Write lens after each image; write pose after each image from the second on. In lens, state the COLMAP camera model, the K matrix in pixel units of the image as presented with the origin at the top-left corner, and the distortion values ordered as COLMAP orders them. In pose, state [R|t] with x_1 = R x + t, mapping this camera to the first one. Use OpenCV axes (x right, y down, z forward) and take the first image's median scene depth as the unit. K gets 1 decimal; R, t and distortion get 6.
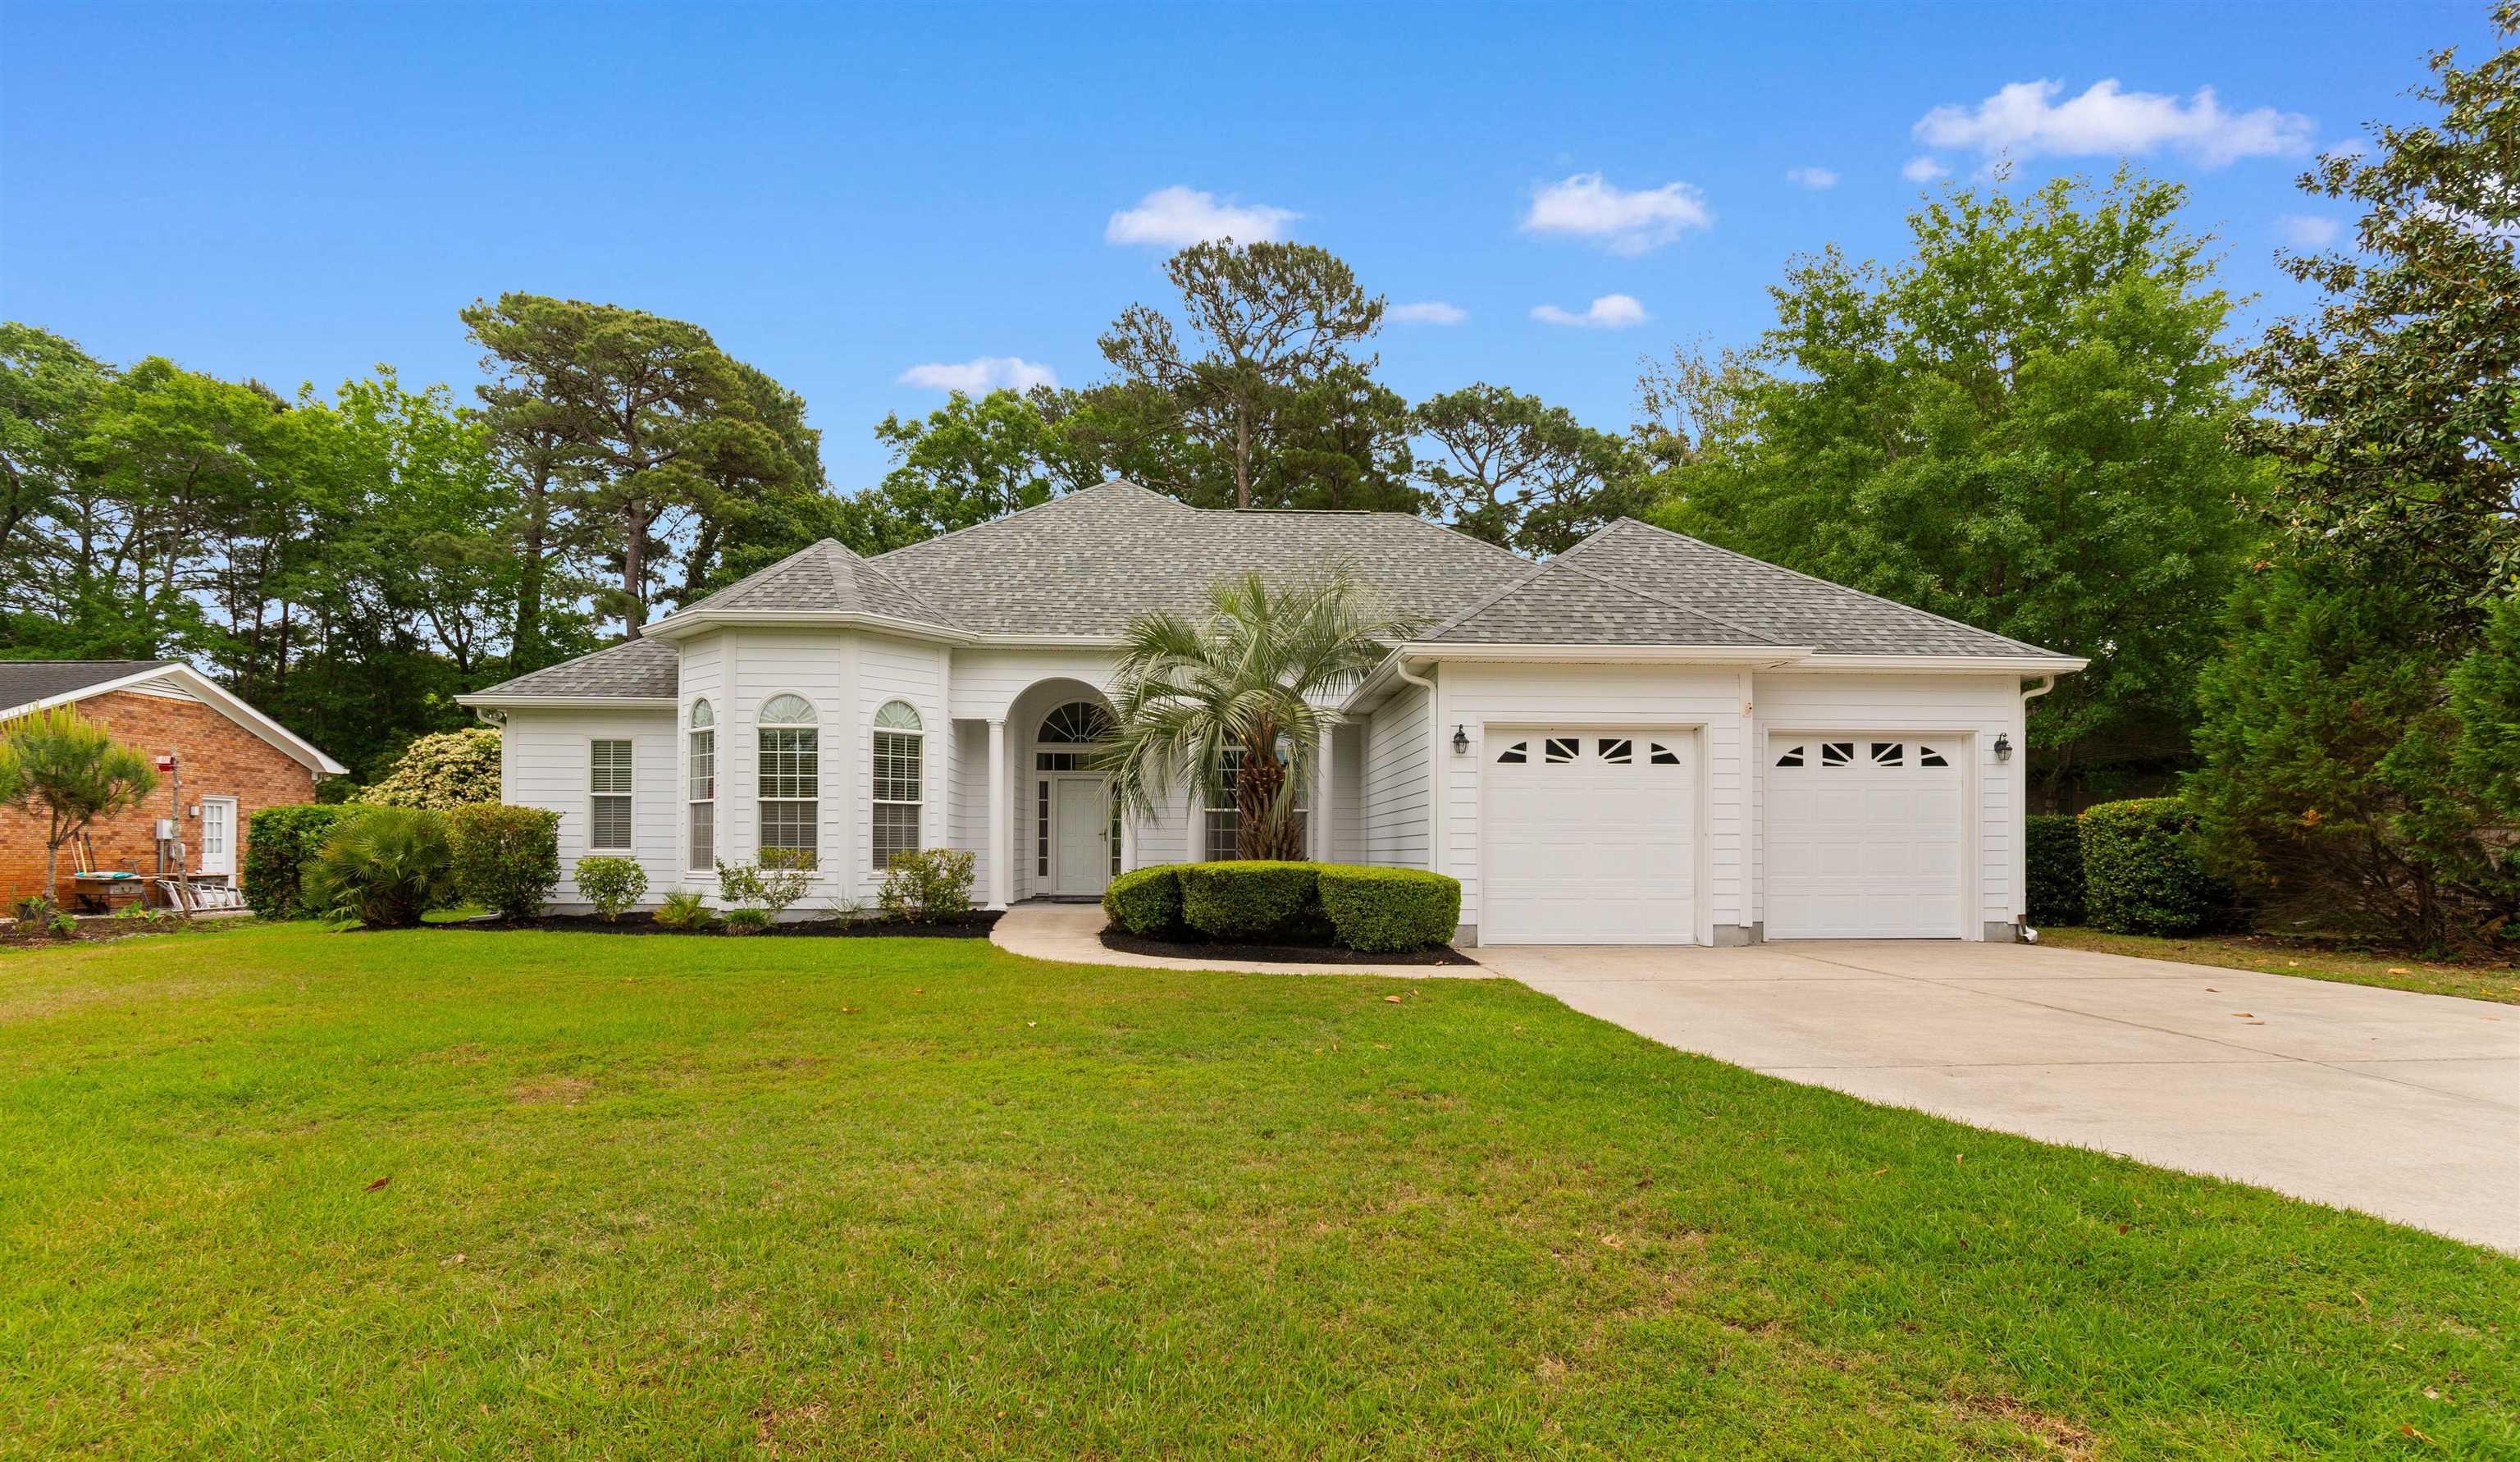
lens RADIAL K [[1265.0, 0, 1278.8], [0, 1265.0, 830.4], [0, 0, 1]] dist [0.010563, -0.003766]
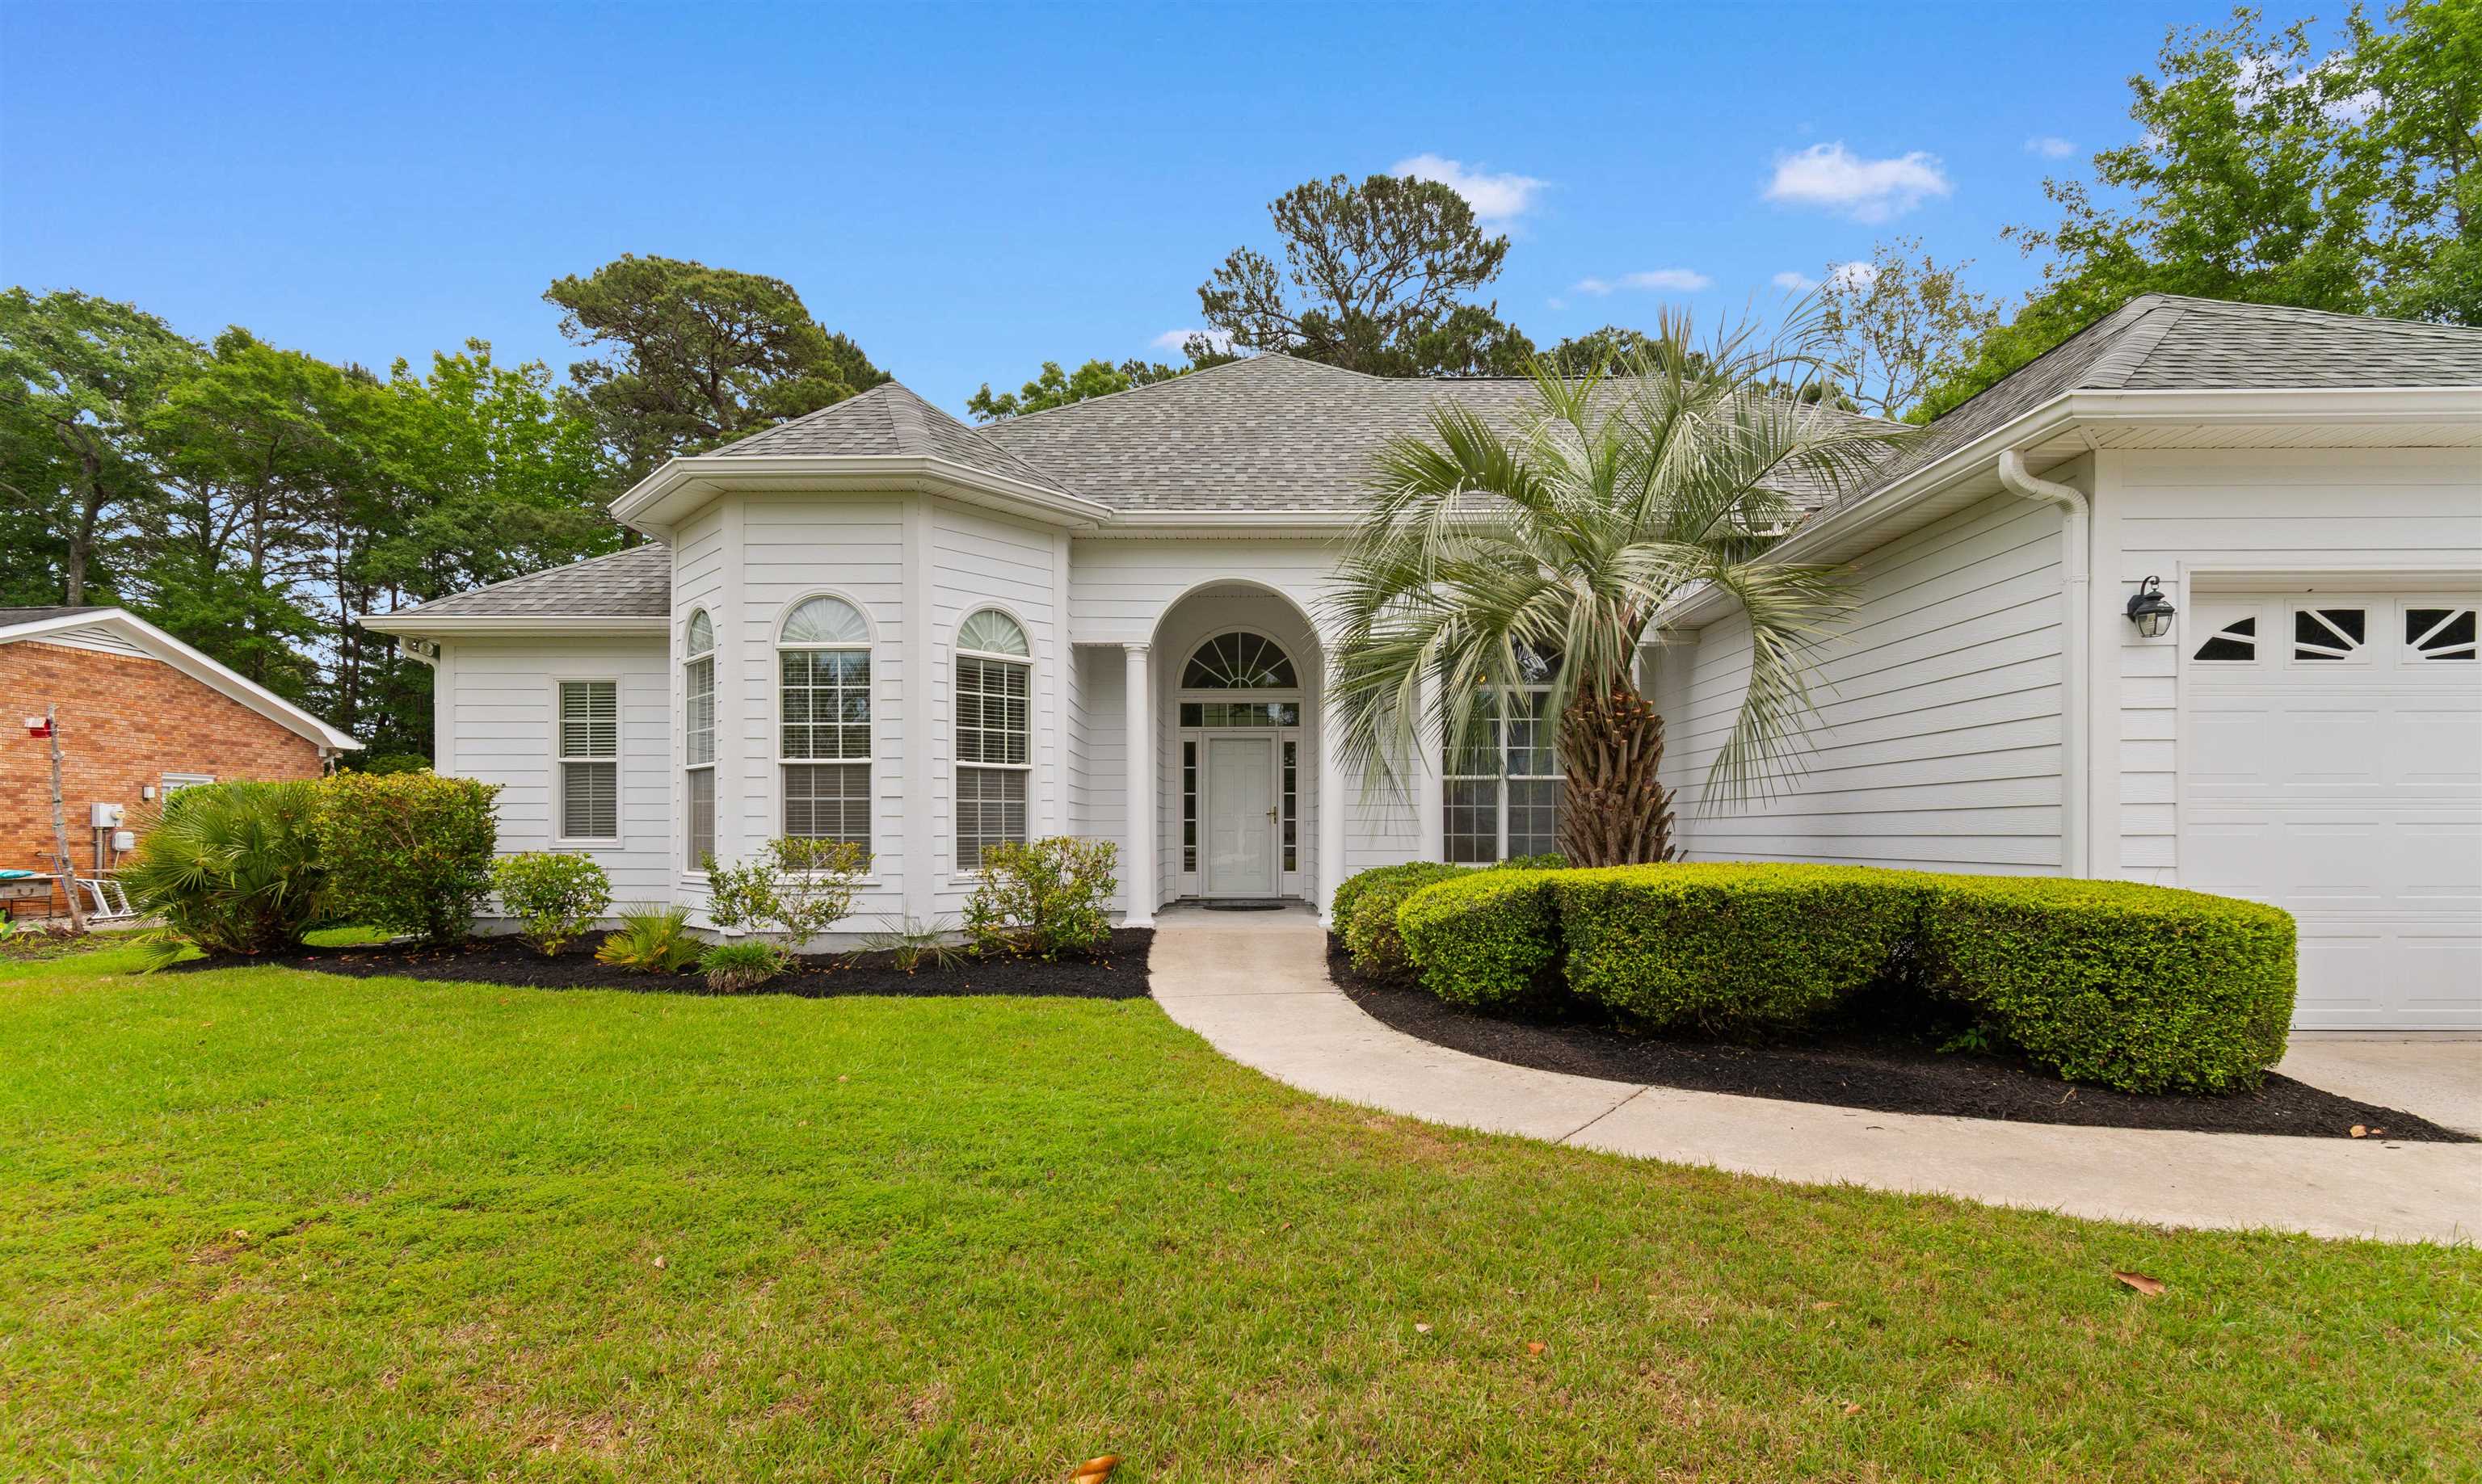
lens RADIAL K [[1123.1, 0, 1247.9], [0, 1123.1, 820.7], [0, 0, 1]] dist [0.010541, 0.000768]
pose [[0.997491, -0.005187, -0.070600, -0.123691], [0.005611, 0.999967, 0.005811, 0.003190], [0.070567, -0.006192, 0.997488, 0.411541]]
